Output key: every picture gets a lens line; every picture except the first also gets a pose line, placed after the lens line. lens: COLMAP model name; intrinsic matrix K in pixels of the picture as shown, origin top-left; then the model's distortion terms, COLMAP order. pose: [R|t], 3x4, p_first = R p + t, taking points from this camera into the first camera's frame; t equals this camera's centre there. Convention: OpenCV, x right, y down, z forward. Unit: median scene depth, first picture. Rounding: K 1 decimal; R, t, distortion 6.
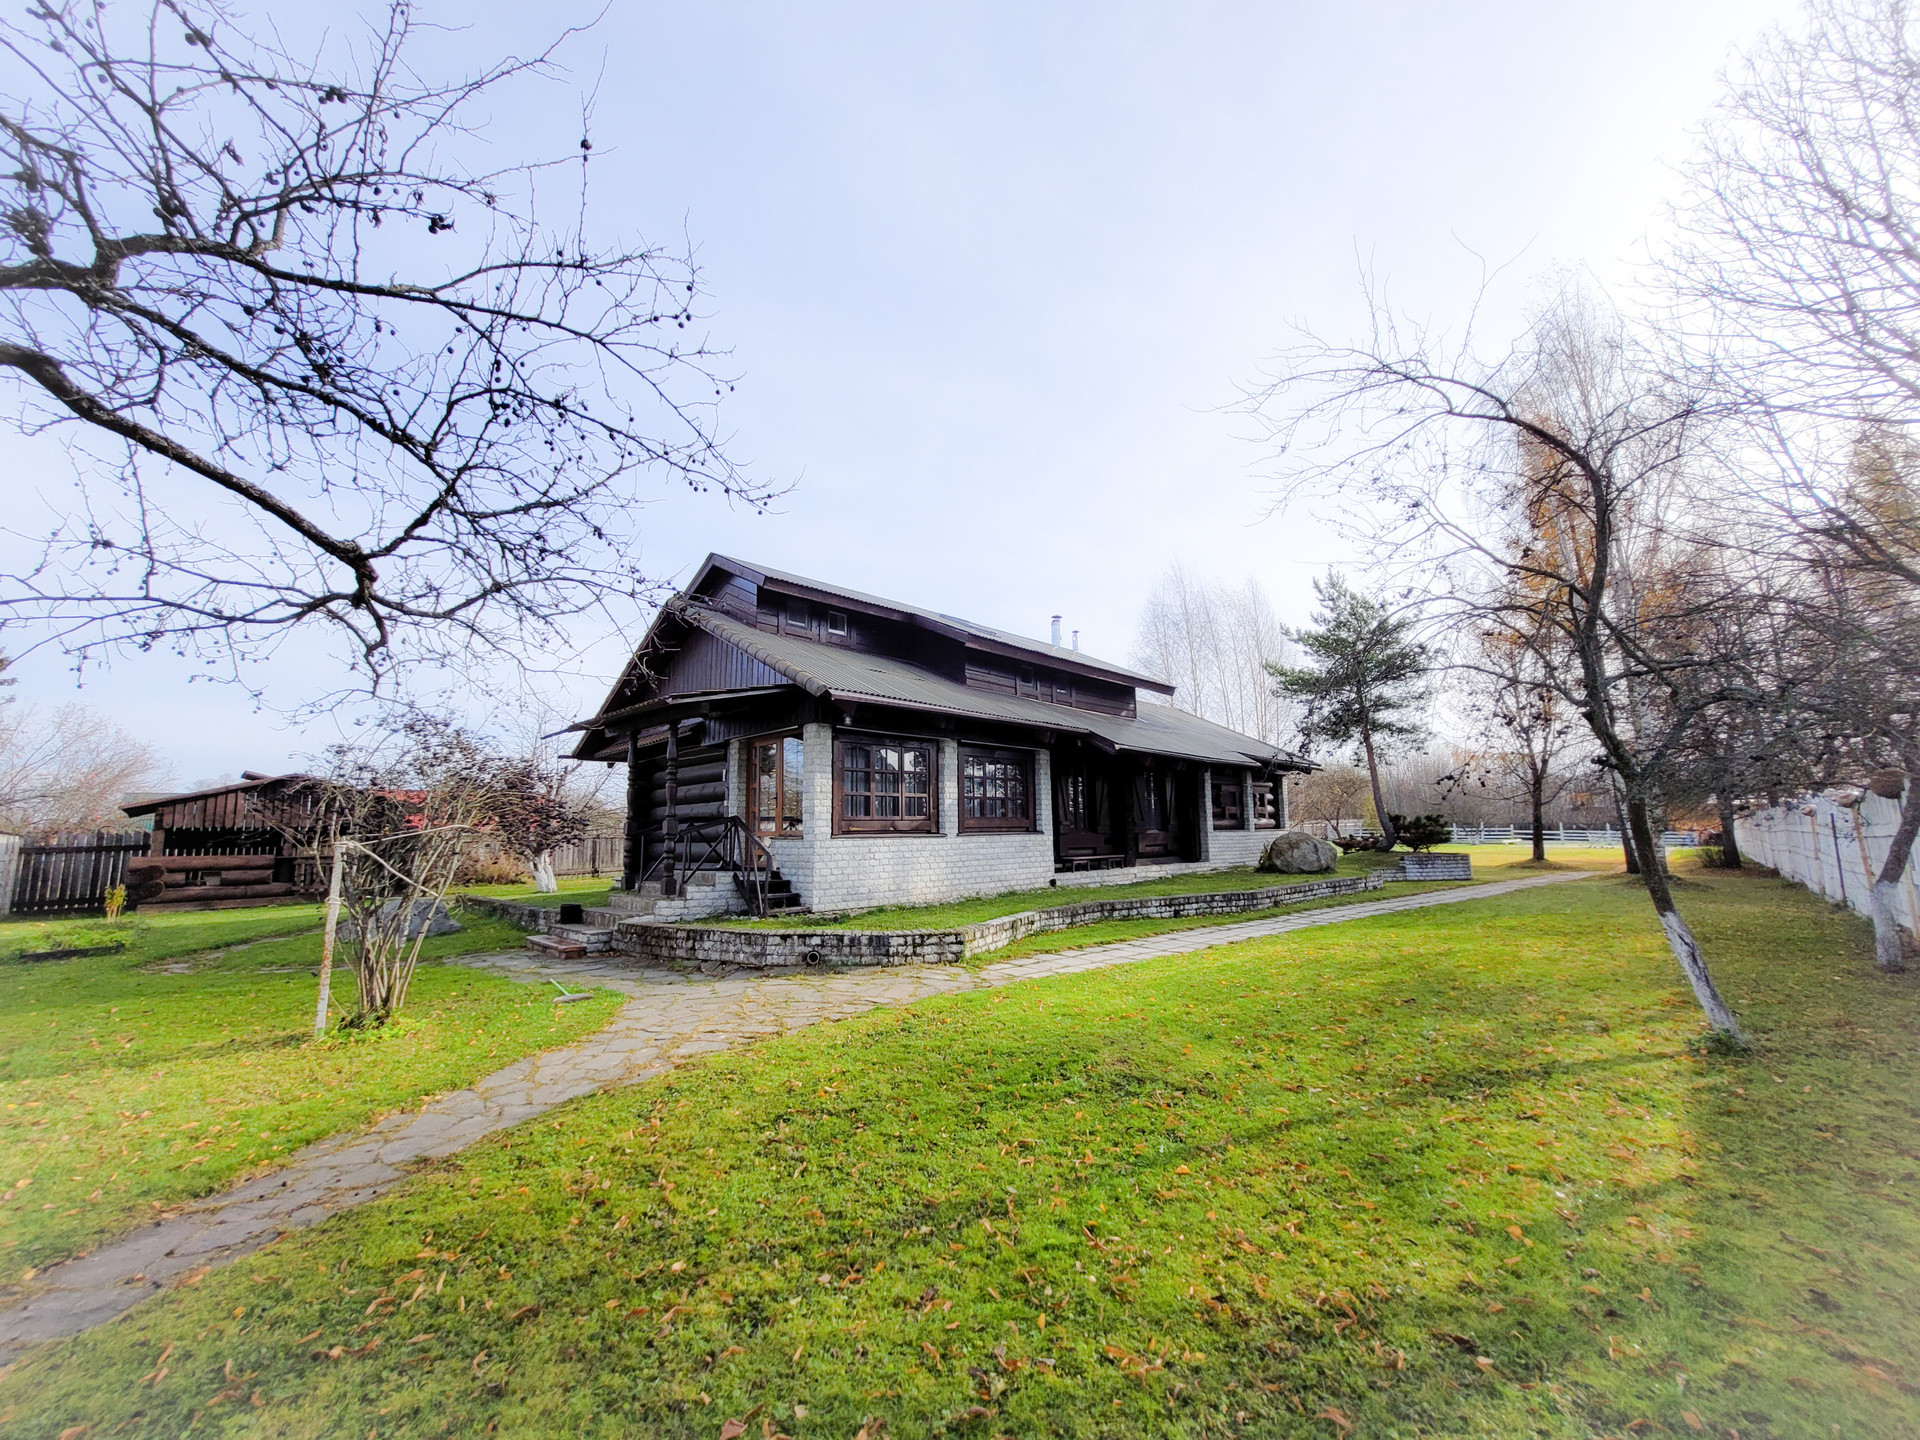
lens RADIAL K [[752.6, 0, 974.1], [0, 752.6, 735.6], [0, 0, 1]] dist [0.006468, -0.000129]
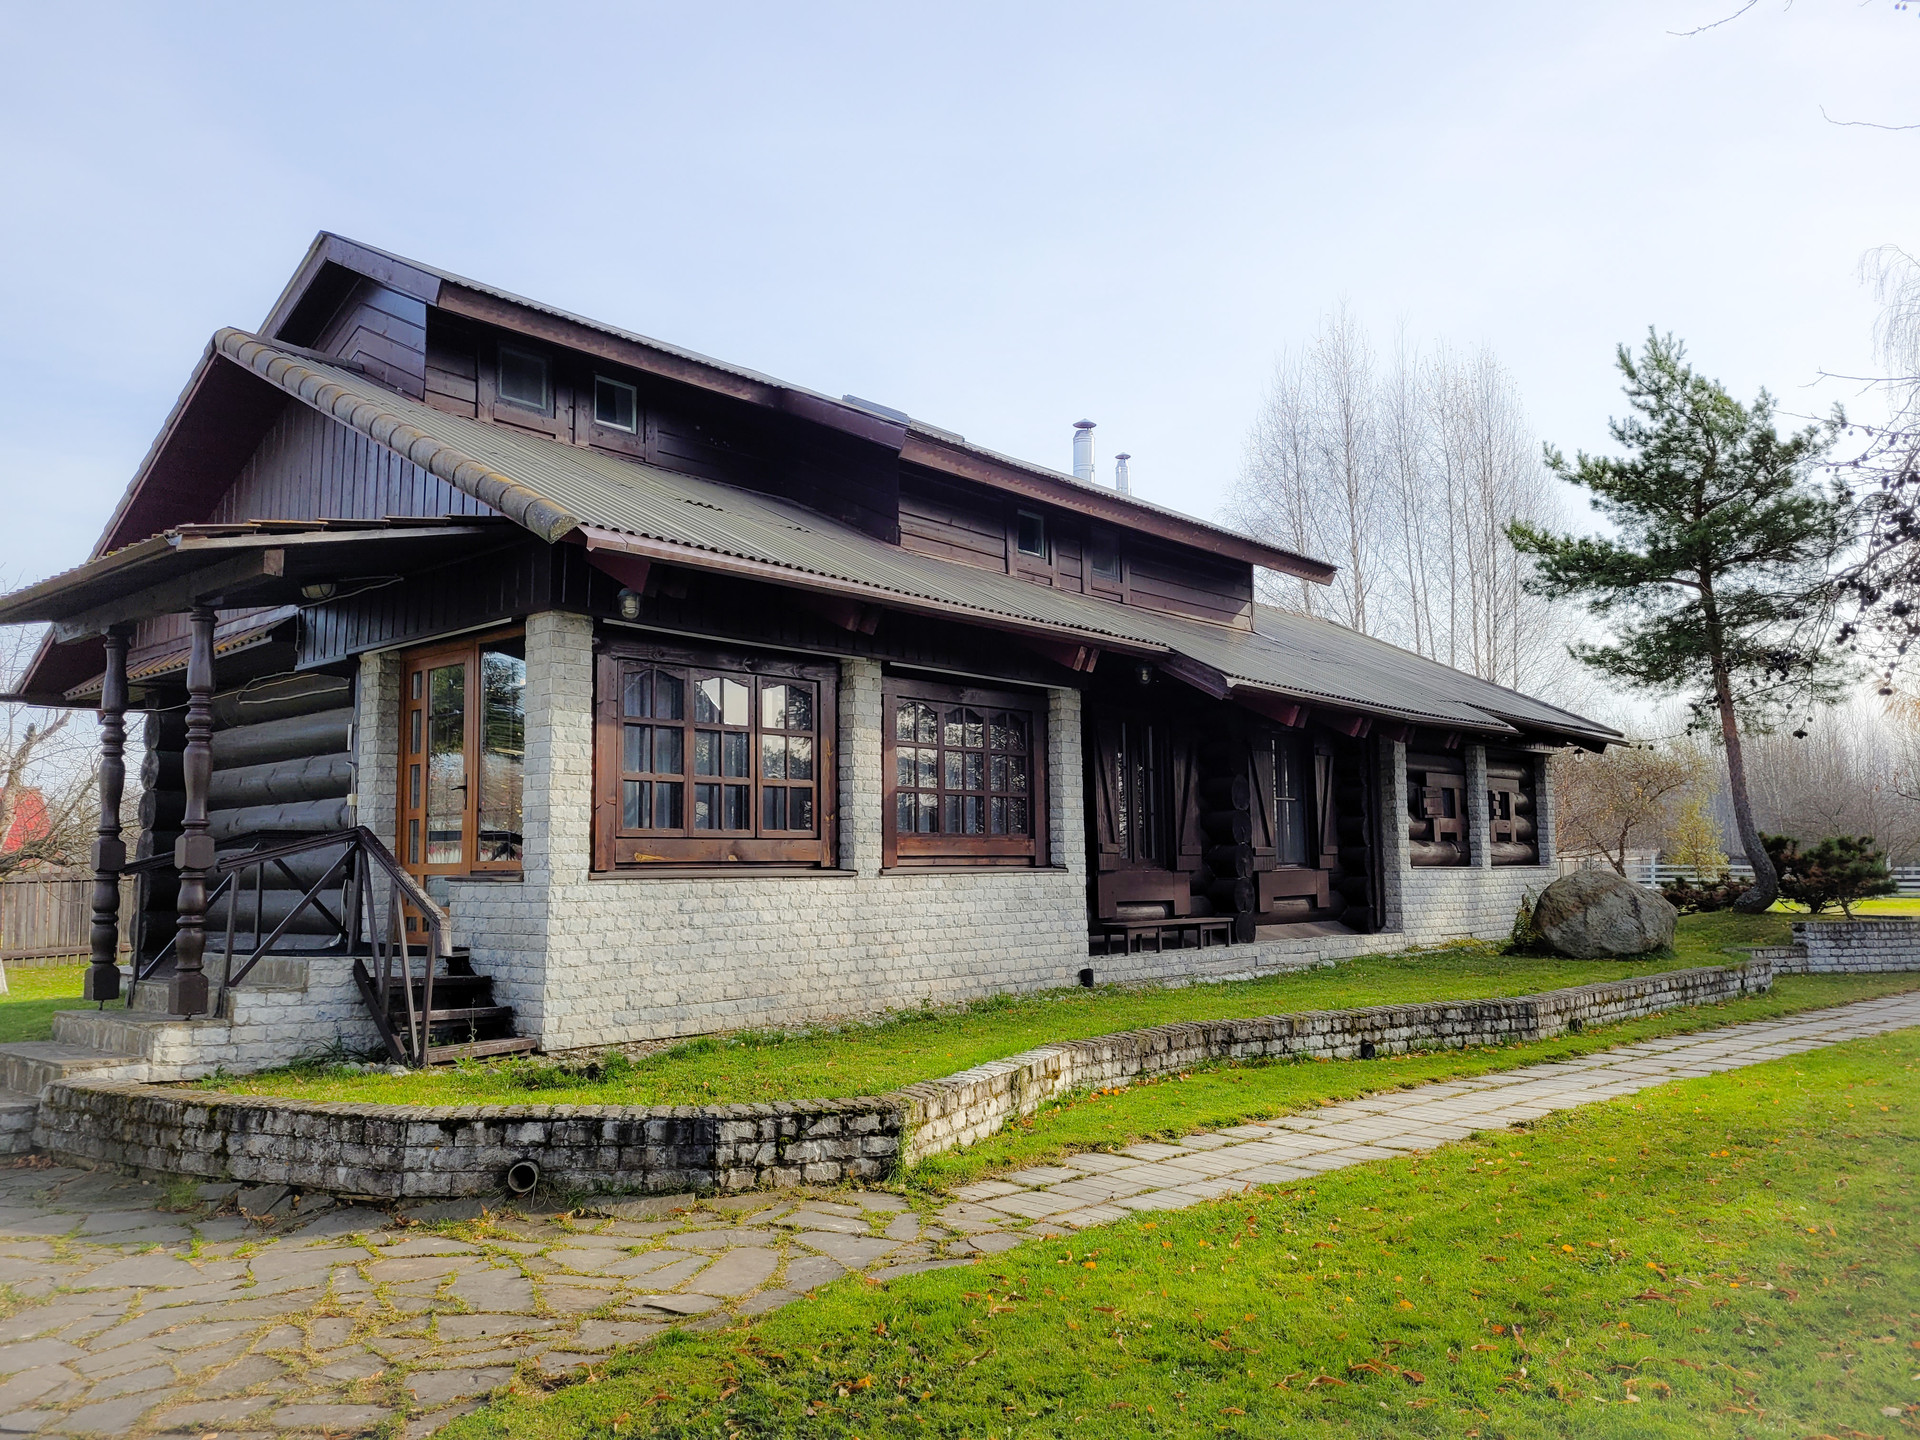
lens RADIAL K [[1444.7, 0, 960.0], [0, 1444.7, 720.0], [0, 0, 1]] dist [0.045584, -0.007043]
pose [[0.999224, 0.007816, 0.038608, -0.009401], [-0.008733, 0.999682, 0.023636, 0.021577], [-0.038411, -0.023955, 0.998975, 0.148592]]
